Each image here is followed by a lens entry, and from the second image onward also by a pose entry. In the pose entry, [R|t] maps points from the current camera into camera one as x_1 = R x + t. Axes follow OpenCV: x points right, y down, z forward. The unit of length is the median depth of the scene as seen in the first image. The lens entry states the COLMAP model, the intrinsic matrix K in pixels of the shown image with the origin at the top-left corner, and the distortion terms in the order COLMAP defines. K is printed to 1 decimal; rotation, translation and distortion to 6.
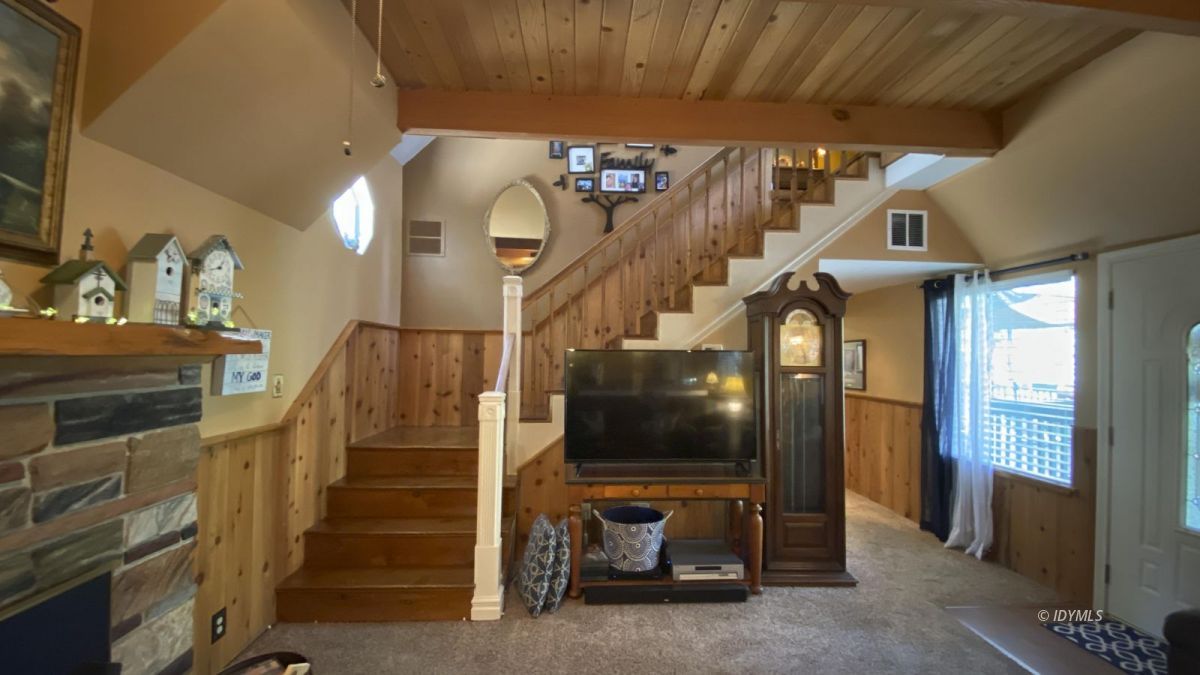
lens RADIAL K [[484.5, 0, 596.7], [0, 484.5, 338.5], [0, 0, 1]] dist [0.026345, -0.022790]
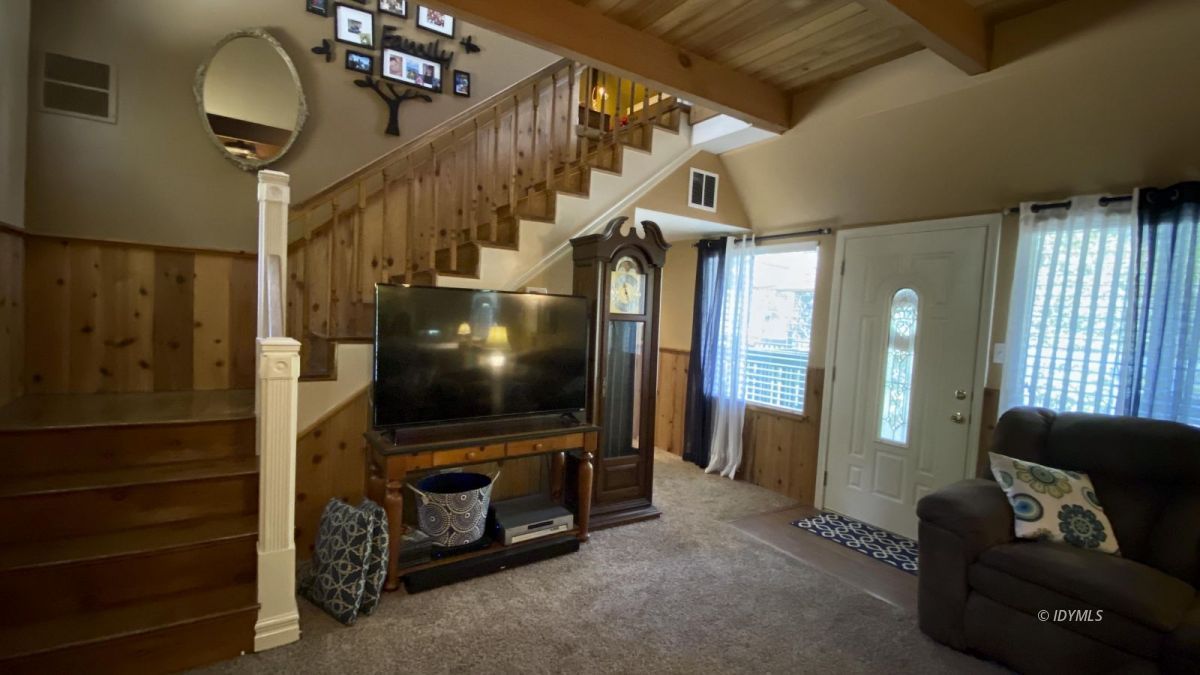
lens RADIAL K [[533.6, 0, 604.8], [0, 533.6, 343.2], [0, 0, 1]] dist [0.031900, -0.033954]
pose [[0.854494, -0.000904, 0.519461, -0.187085], [-0.055742, 0.994065, 0.093423, 0.017347], [-0.516463, -0.108785, 0.849372, 0.090348]]
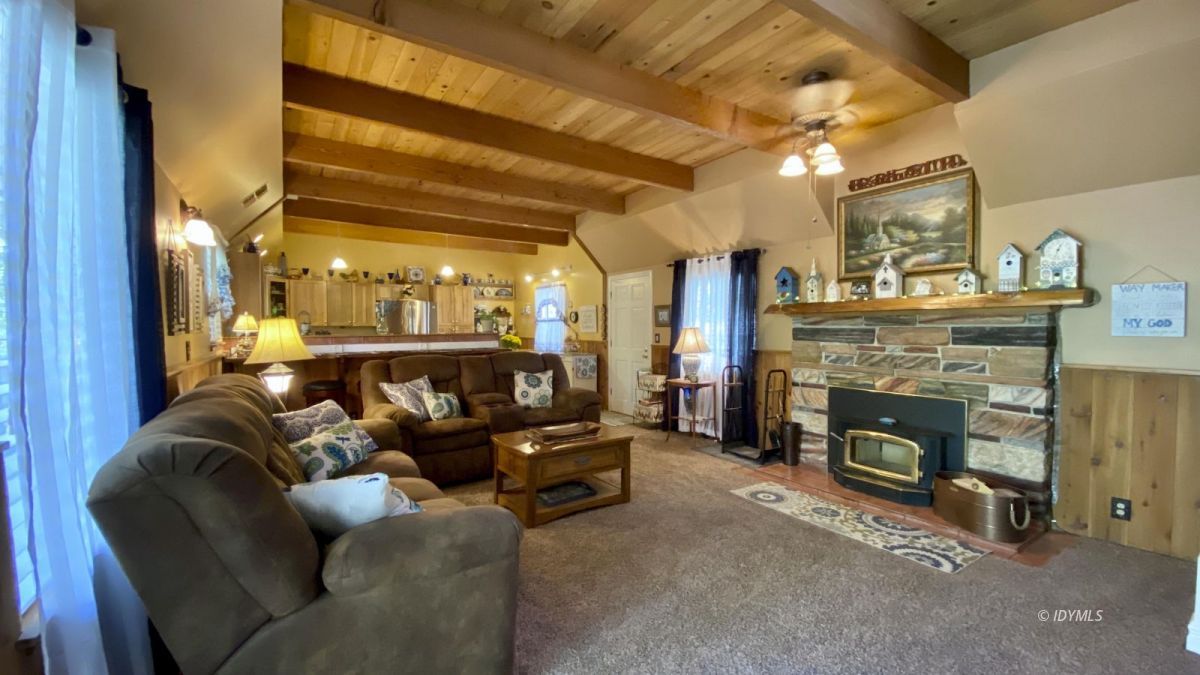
lens RADIAL K [[484.5, 0, 596.7], [0, 484.5, 338.5], [0, 0, 1]] dist [0.026345, -0.022790]
pose [[-0.861731, -0.004155, -0.507348, 0.762098], [0.001804, 0.999935, -0.011255, 0.090620], [0.507362, -0.010614, -0.861668, 0.952723]]
